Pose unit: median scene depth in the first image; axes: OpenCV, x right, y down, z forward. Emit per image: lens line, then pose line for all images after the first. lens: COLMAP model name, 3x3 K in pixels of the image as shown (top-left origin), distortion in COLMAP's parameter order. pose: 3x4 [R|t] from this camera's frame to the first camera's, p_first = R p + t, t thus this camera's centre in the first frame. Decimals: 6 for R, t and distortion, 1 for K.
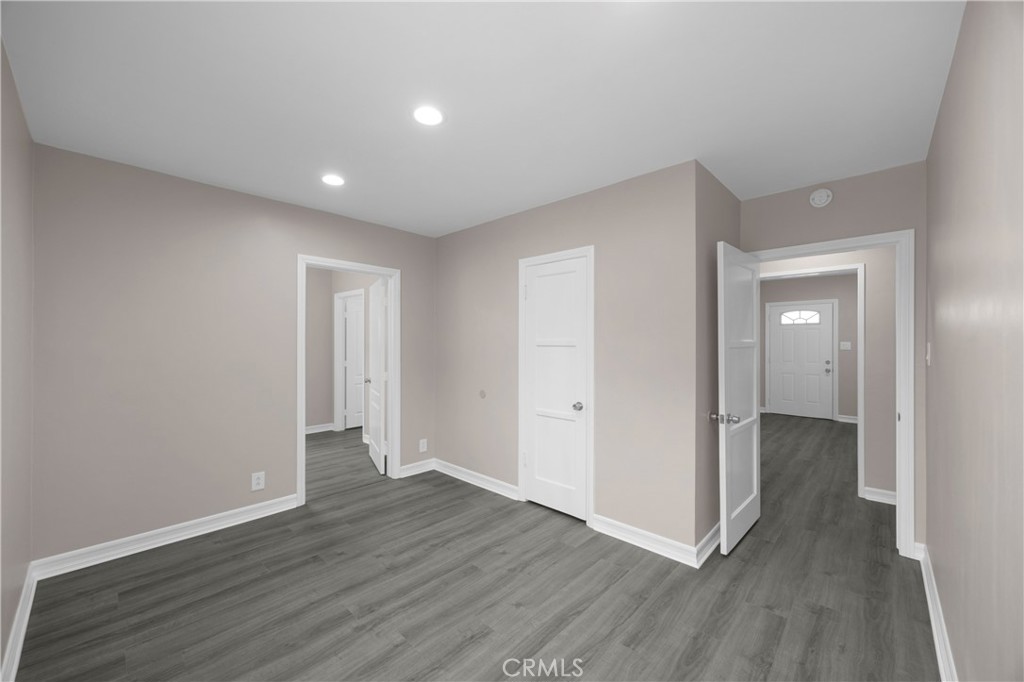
lens RADIAL K [[391.4, 0, 493.5], [0, 391.4, 344.4], [0, 0, 1]] dist [-0.000588, 0.000053]
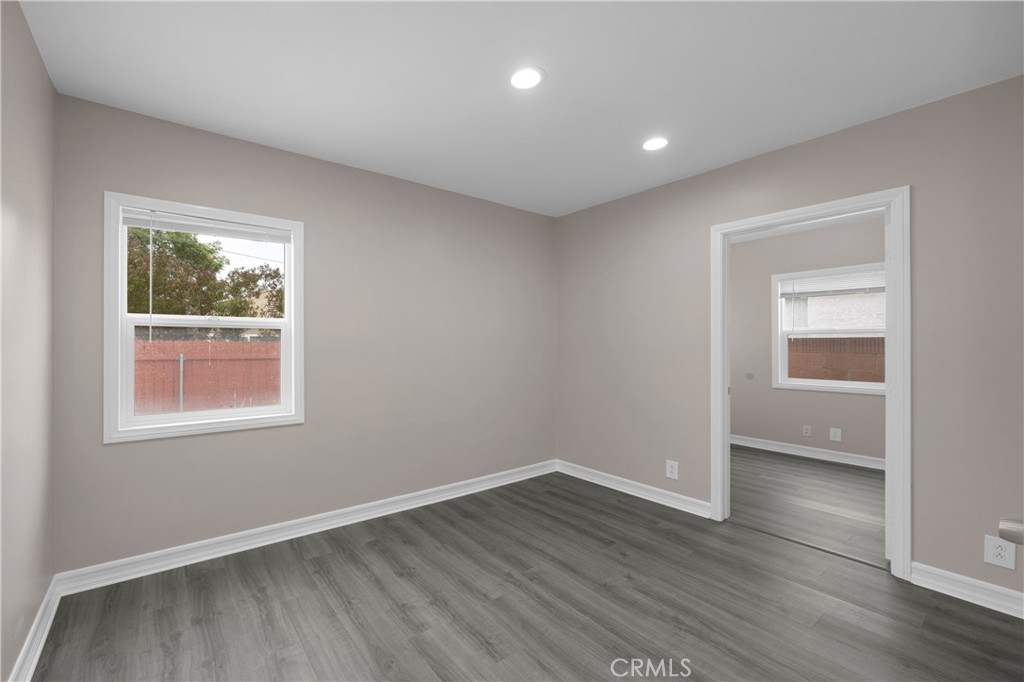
lens RADIAL K [[450.1, 0, 490.5], [0, 450.1, 344.1], [0, 0, 1]] dist [-0.005997, -0.000779]
pose [[-0.164707, -0.001952, -0.986341, 0.779688], [0.000111, 0.999998, -0.001997, 0.036793], [0.986342, -0.000439, -0.164707, 0.929649]]
